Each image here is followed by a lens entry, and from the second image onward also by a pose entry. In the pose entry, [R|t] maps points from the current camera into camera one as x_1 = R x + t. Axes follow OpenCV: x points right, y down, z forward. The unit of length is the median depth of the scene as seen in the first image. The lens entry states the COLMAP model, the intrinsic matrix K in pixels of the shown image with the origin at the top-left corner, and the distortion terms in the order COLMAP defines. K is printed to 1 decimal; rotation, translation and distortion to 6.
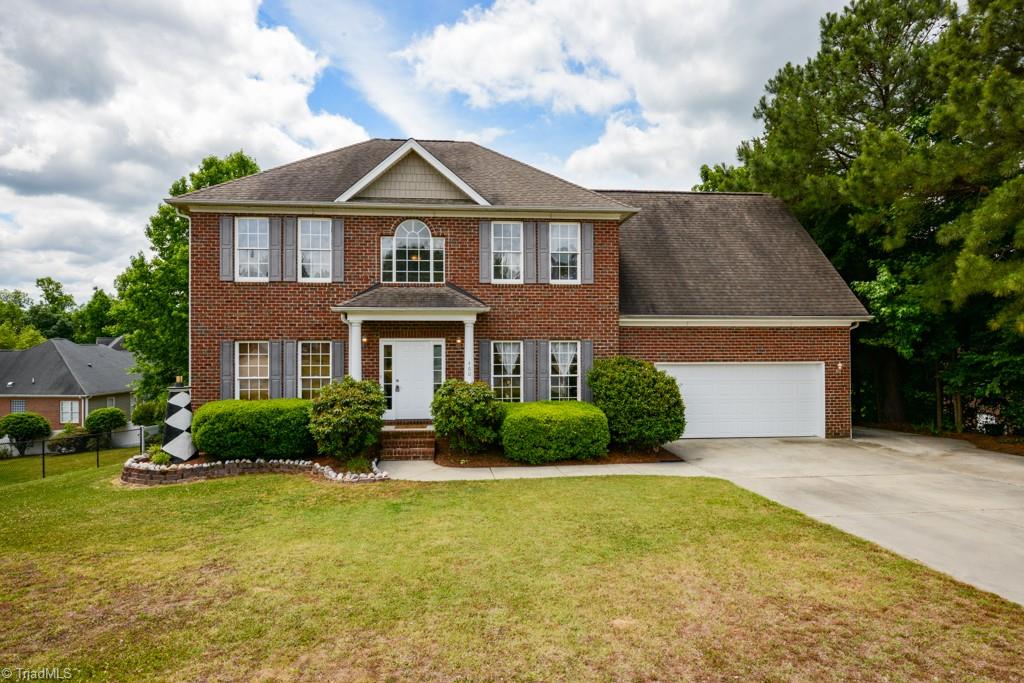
lens RADIAL K [[592.2, 0, 512.1], [0, 592.2, 343.6], [0, 0, 1]] dist [0.003204, -0.001389]
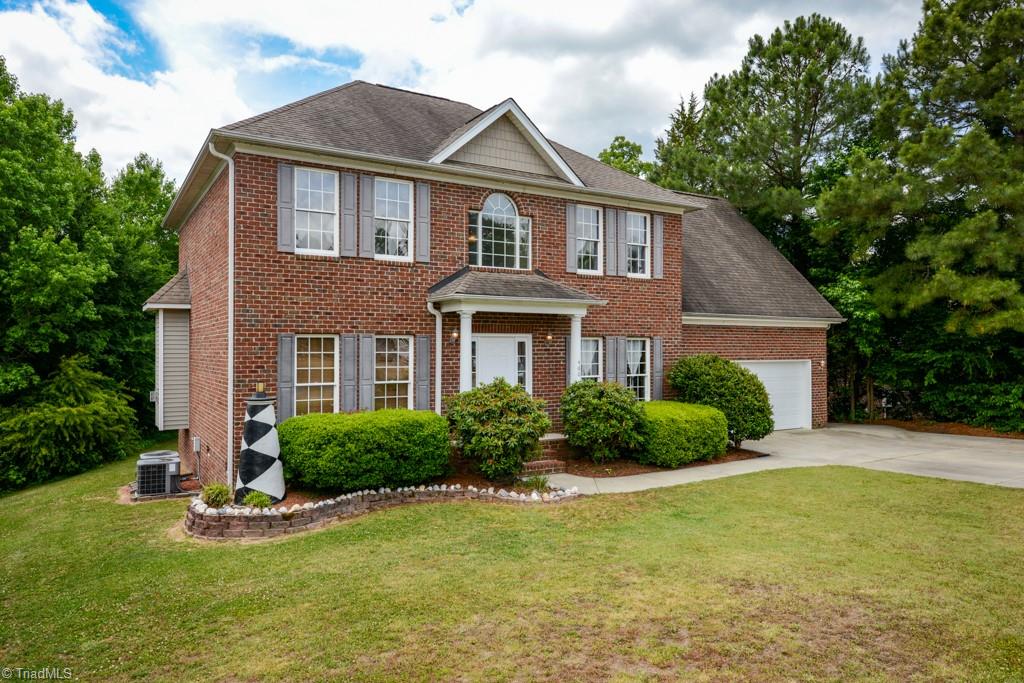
lens RADIAL K [[695.3, 0, 512.2], [0, 695.3, 342.4], [0, 0, 1]] dist [0.005761, -0.000075]
pose [[0.893658, 0.005588, 0.448715, -0.604339], [-0.003190, 0.999976, -0.006100, 0.009497], [-0.448738, 0.004020, 0.893654, 0.106190]]
